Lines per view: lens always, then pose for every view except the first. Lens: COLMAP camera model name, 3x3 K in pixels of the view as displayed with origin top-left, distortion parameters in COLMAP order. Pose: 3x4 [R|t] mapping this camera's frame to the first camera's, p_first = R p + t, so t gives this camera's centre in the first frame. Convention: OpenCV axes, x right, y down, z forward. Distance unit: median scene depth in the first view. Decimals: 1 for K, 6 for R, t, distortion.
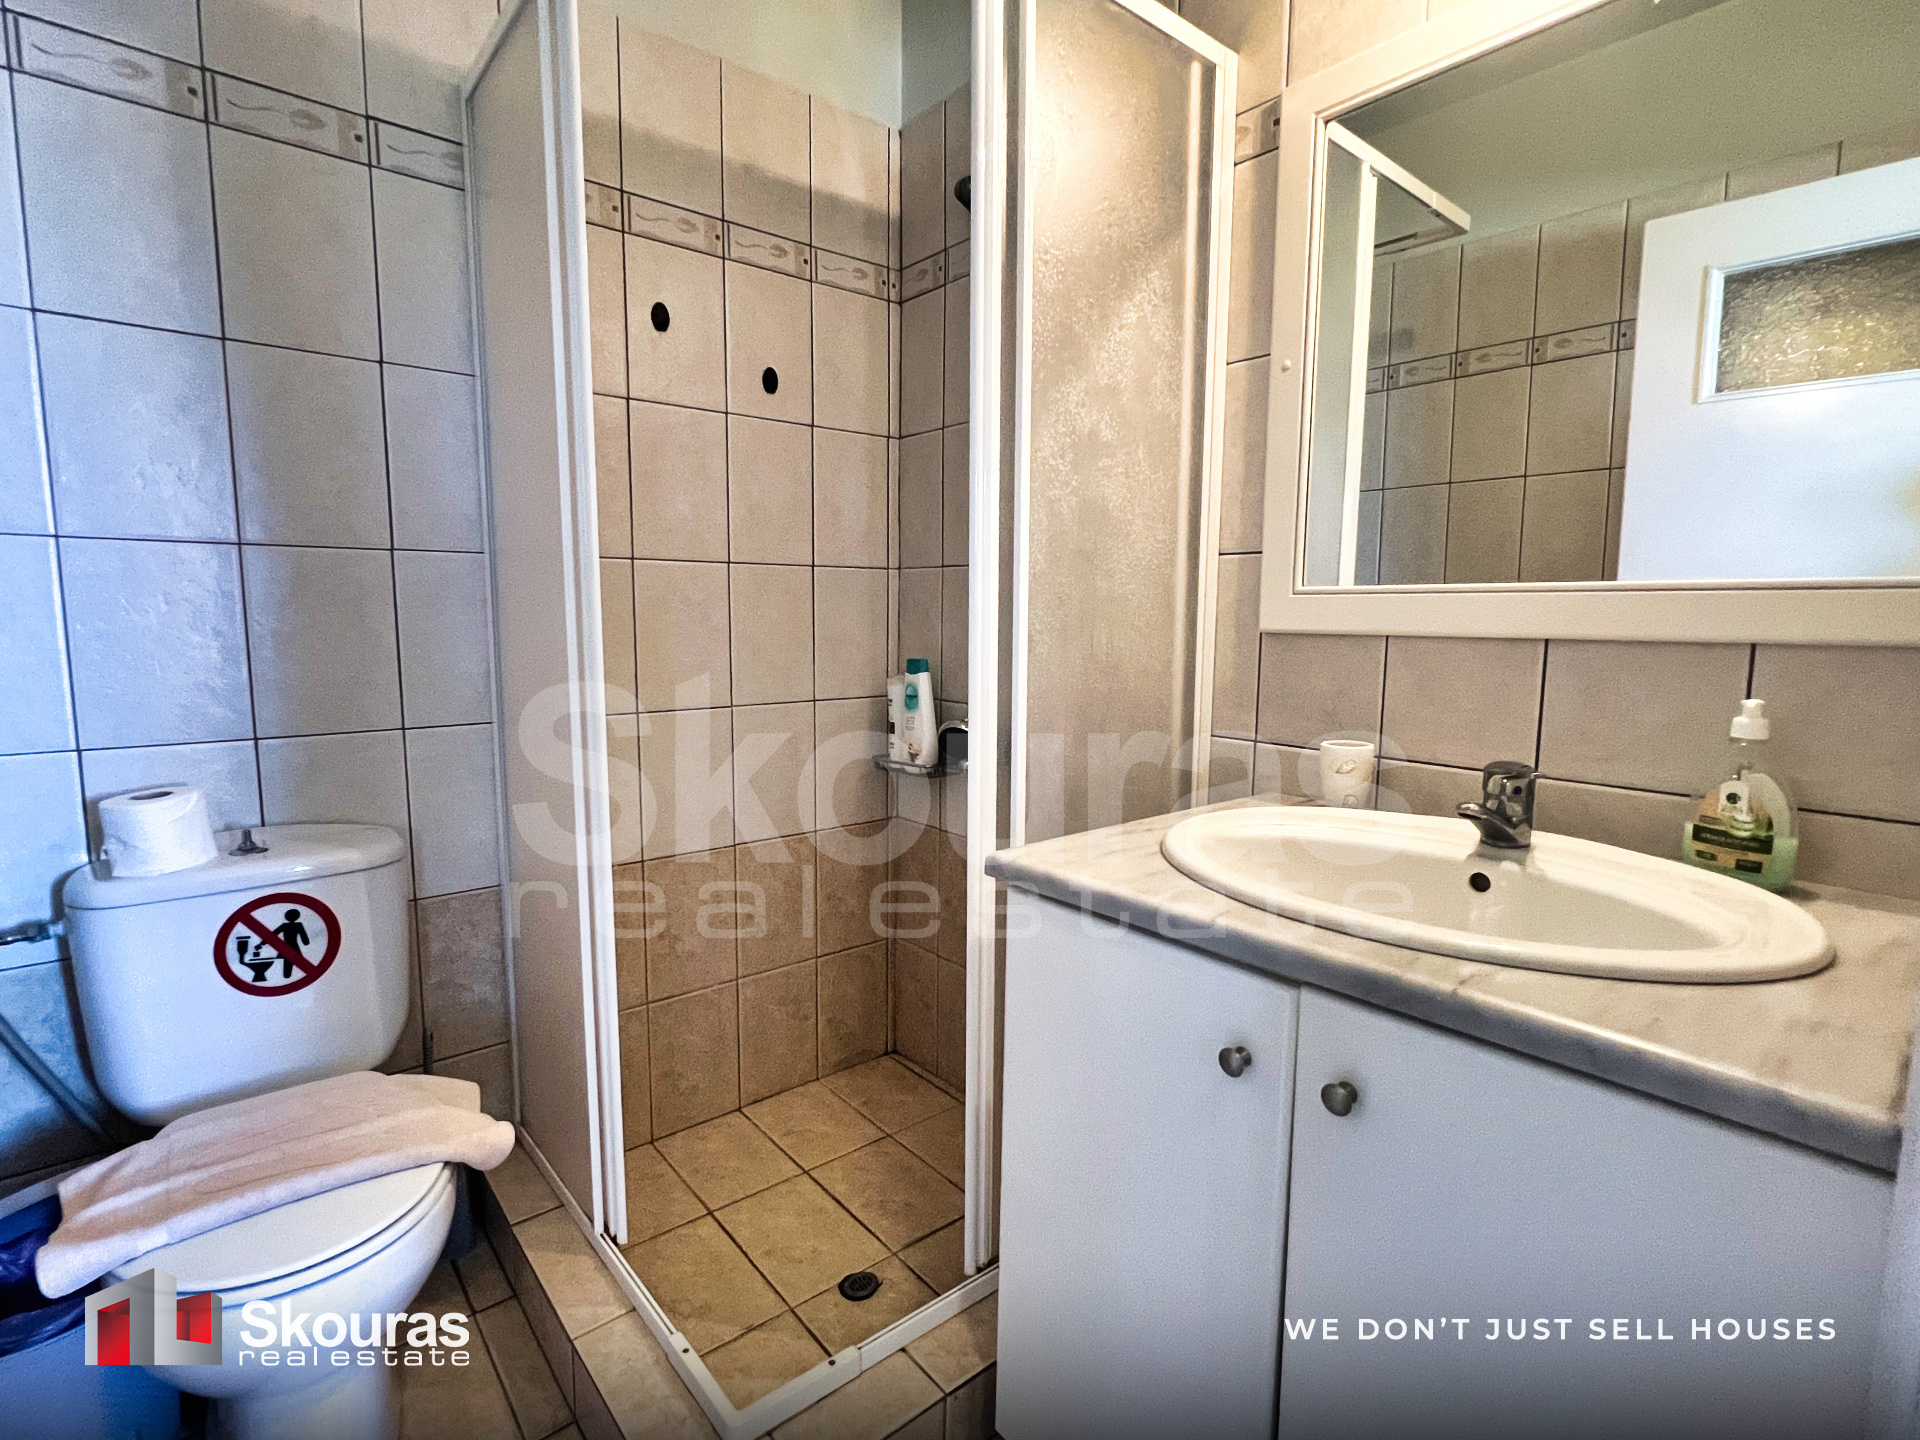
lens RADIAL K [[922.4, 0, 966.3], [0, 922.4, 712.3], [0, 0, 1]] dist [0.020915, 0.000385]
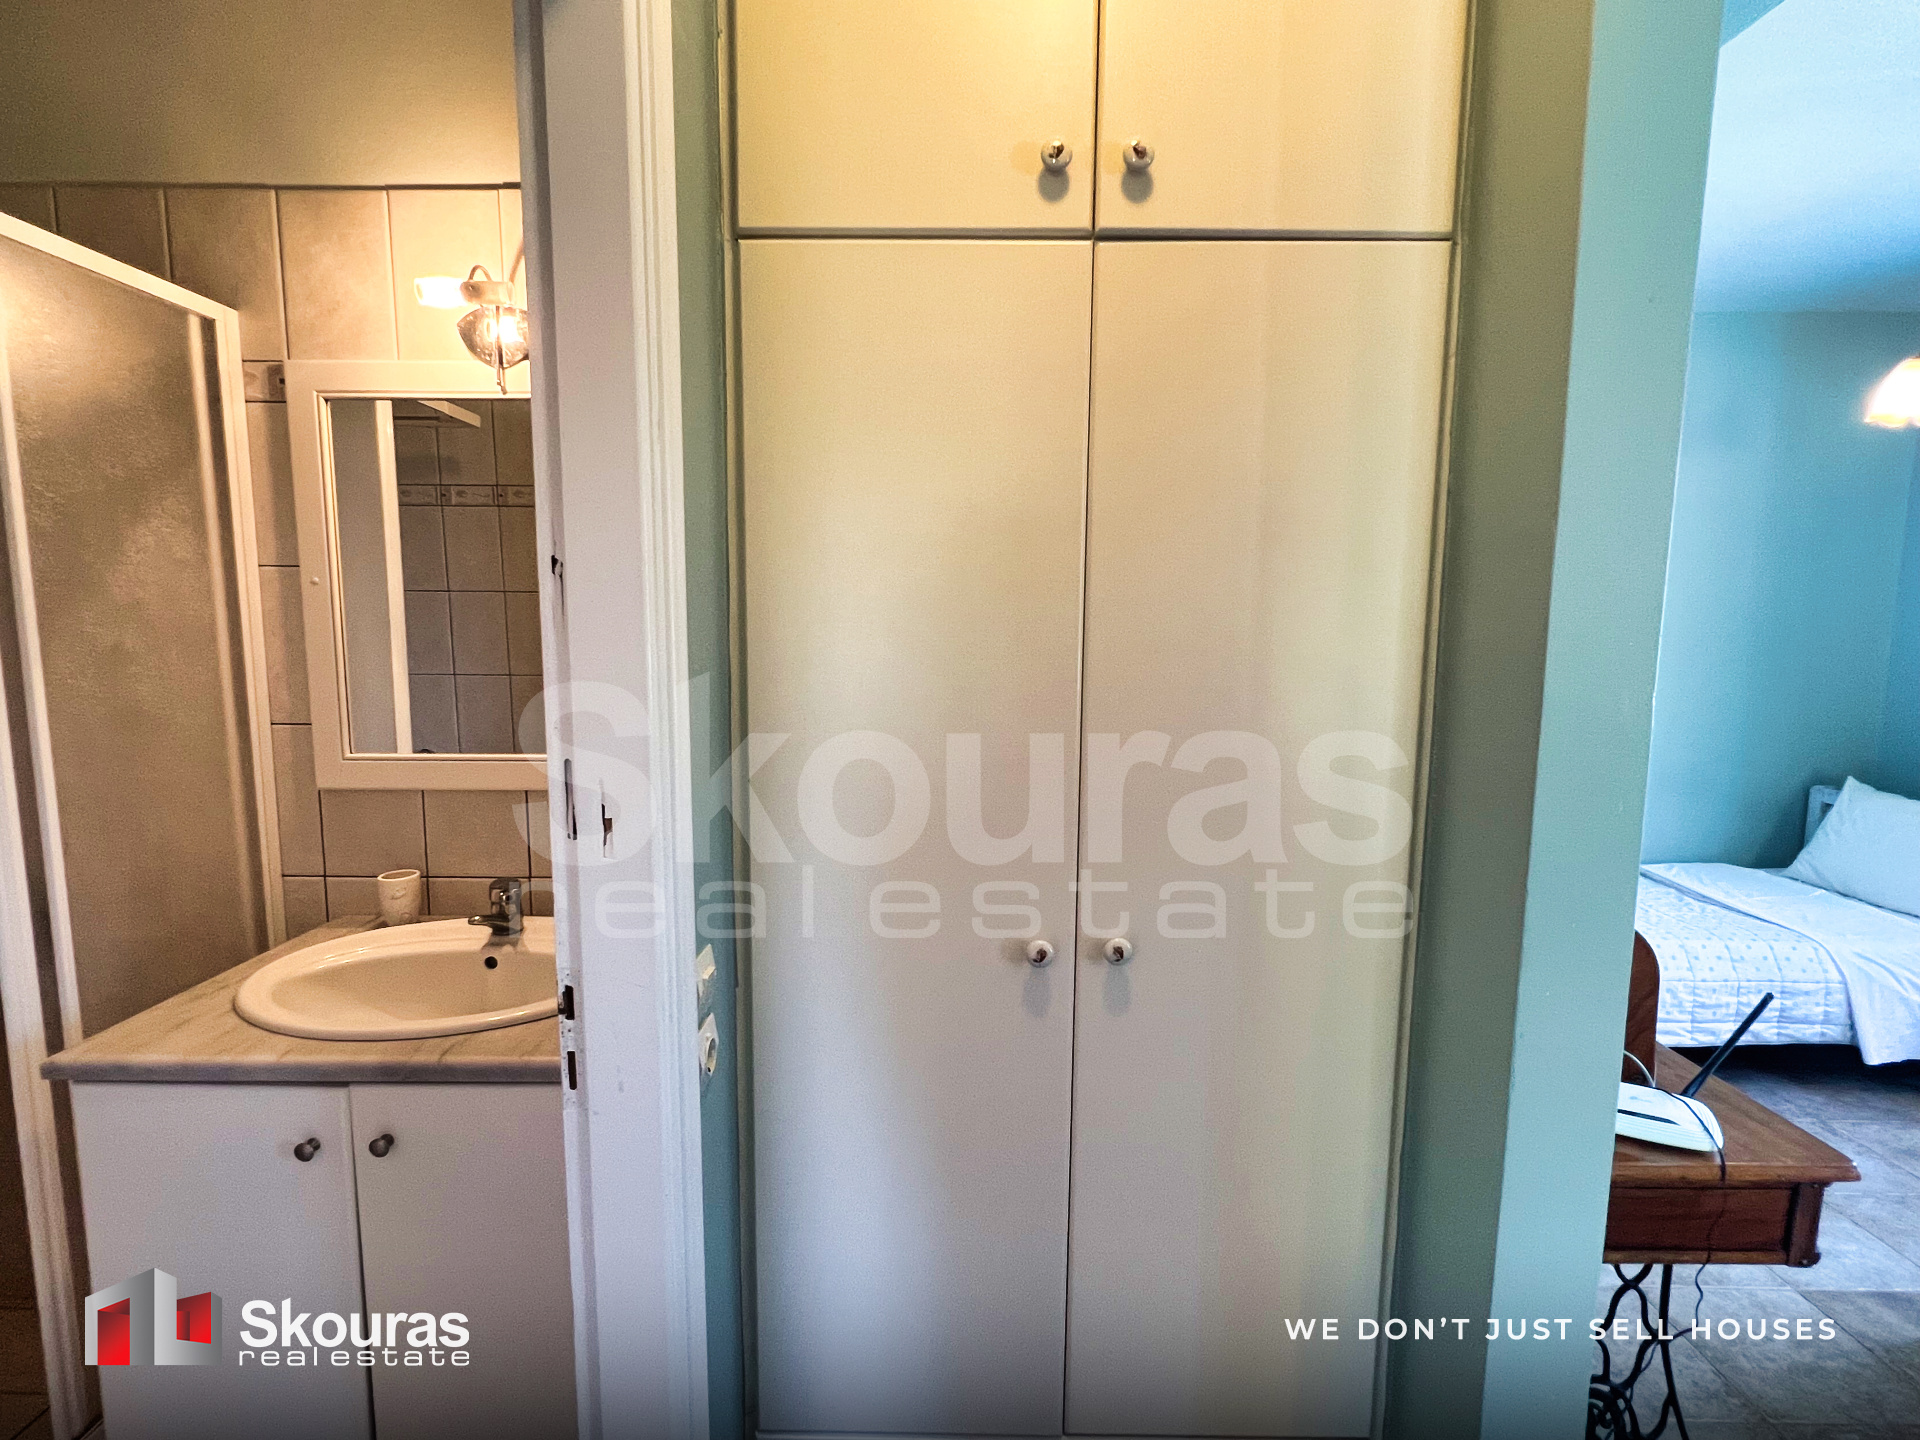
lens RADIAL K [[931.7, 0, 954.9], [0, 931.7, 718.2], [0, 0, 1]] dist [-0.002584, 0.001236]
pose [[0.649870, -0.088743, 0.754847, -0.060614], [0.084844, 0.995423, 0.043981, -0.182575], [-0.755295, 0.035462, 0.654425, -0.493099]]
